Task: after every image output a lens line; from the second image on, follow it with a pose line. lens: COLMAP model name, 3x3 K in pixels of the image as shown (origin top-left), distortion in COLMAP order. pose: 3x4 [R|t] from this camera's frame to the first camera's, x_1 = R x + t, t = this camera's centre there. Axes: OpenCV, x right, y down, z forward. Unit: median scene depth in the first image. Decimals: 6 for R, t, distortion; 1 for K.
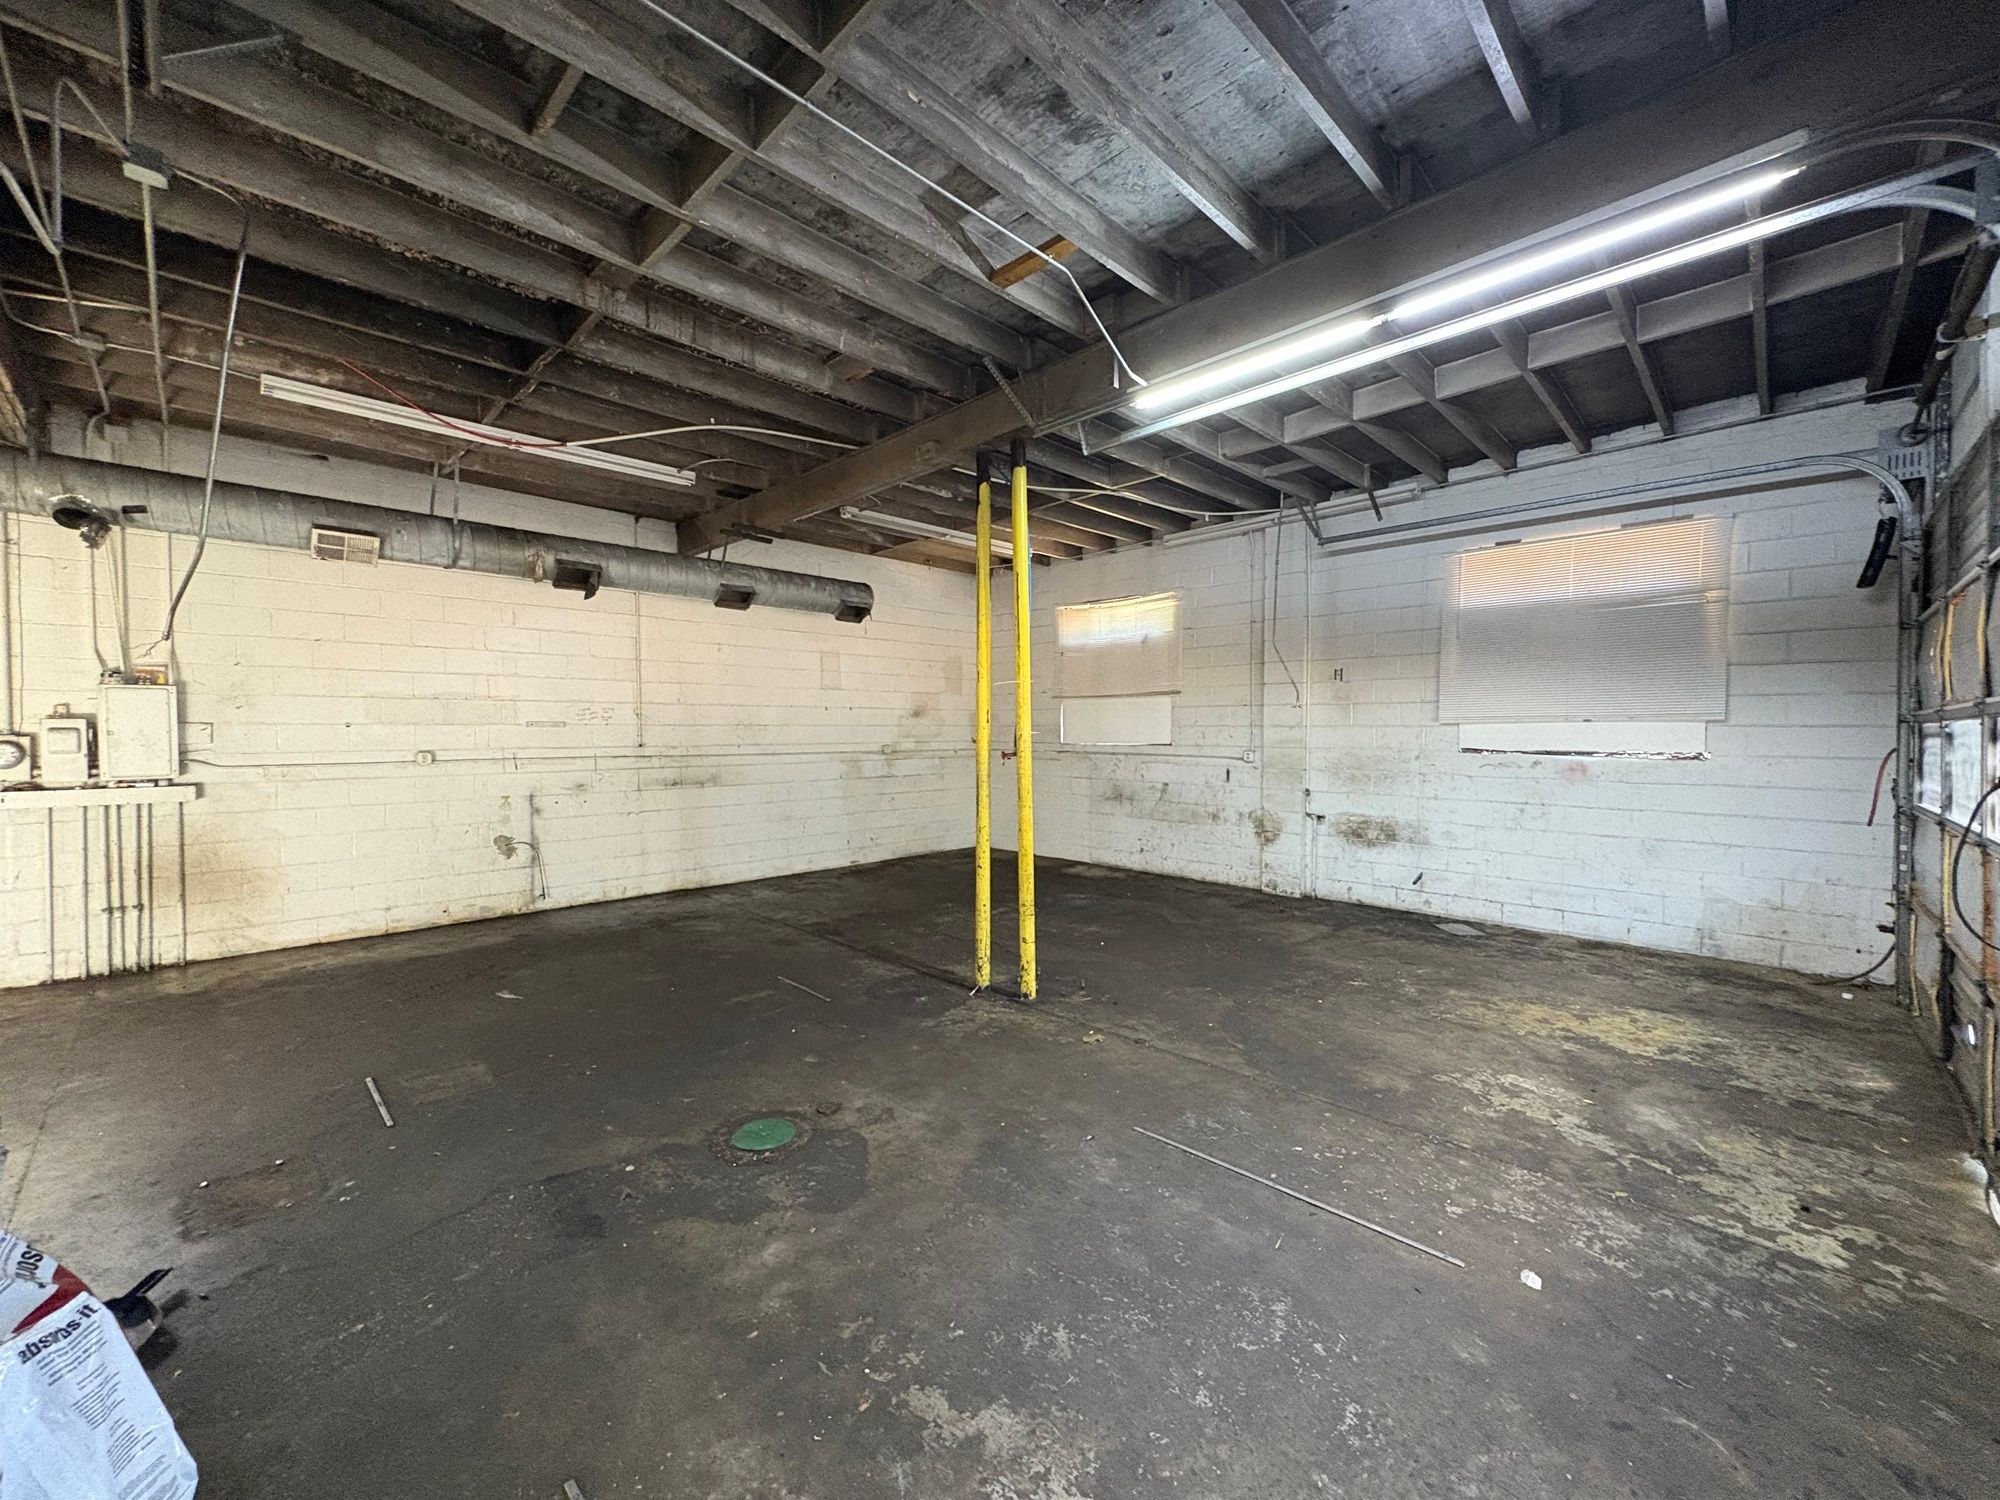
lens RADIAL K [[792.3, 0, 999.4], [0, 792.3, 744.3], [0, 0, 1]] dist [0.000400, 0.000098]
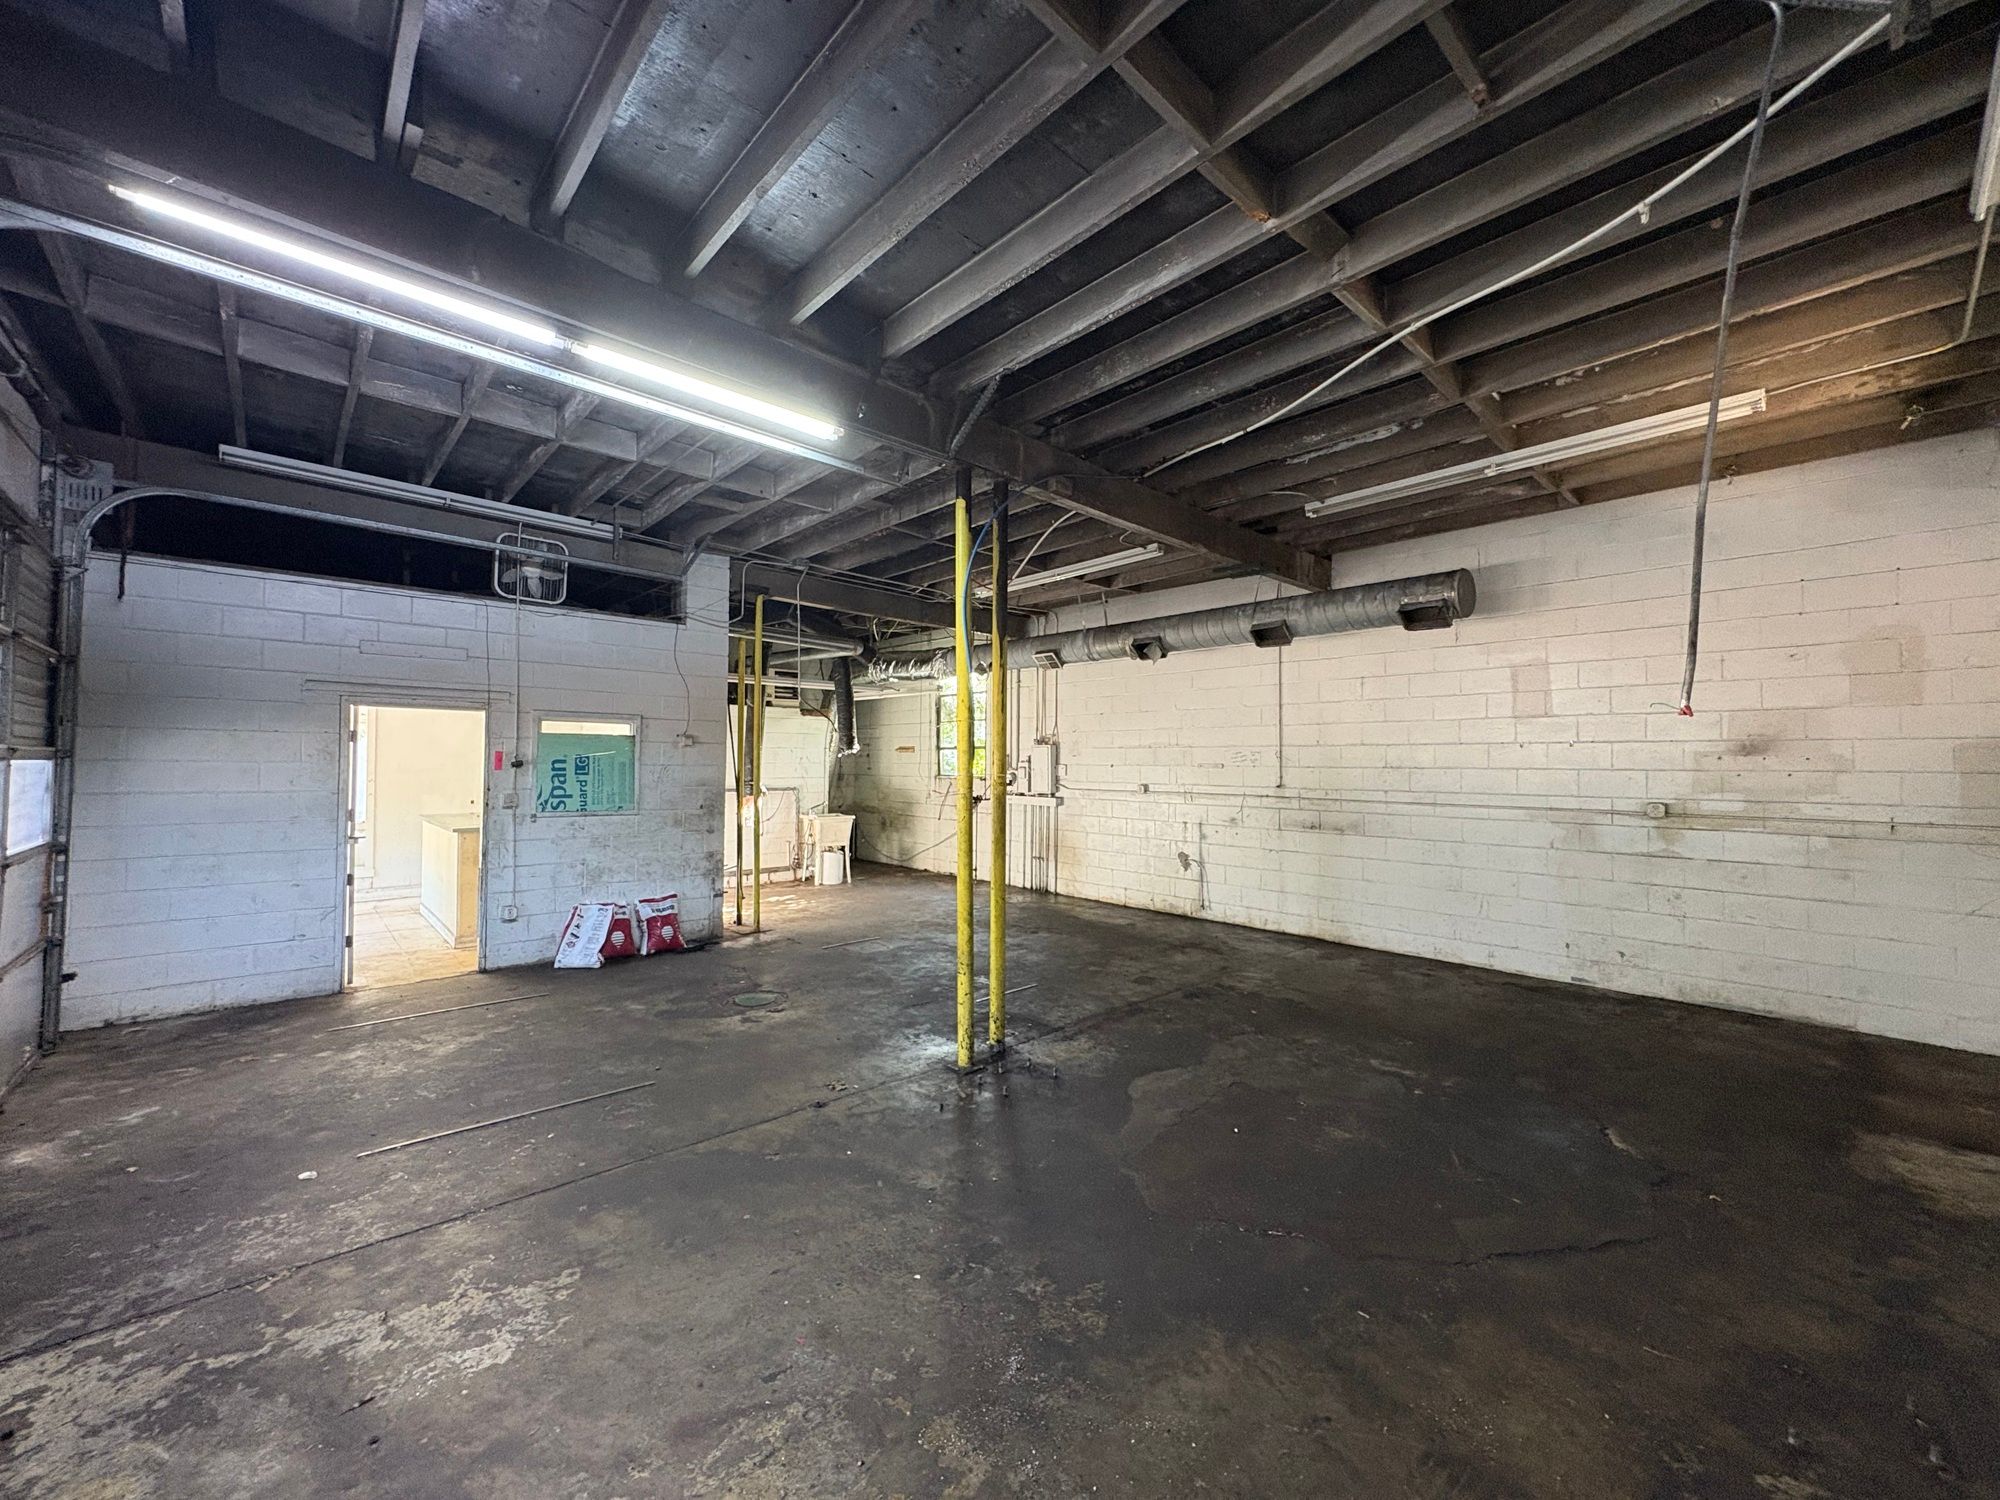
lens RADIAL K [[792.3, 0, 999.4], [0, 792.3, 745.6], [0, 0, 1]] dist [0.000400, 0.000098]
pose [[-0.051478, -0.024253, -0.998380, 0.854743], [-0.028191, 0.999342, -0.022823, -0.025692], [0.998276, 0.026971, -0.052128, 0.963148]]
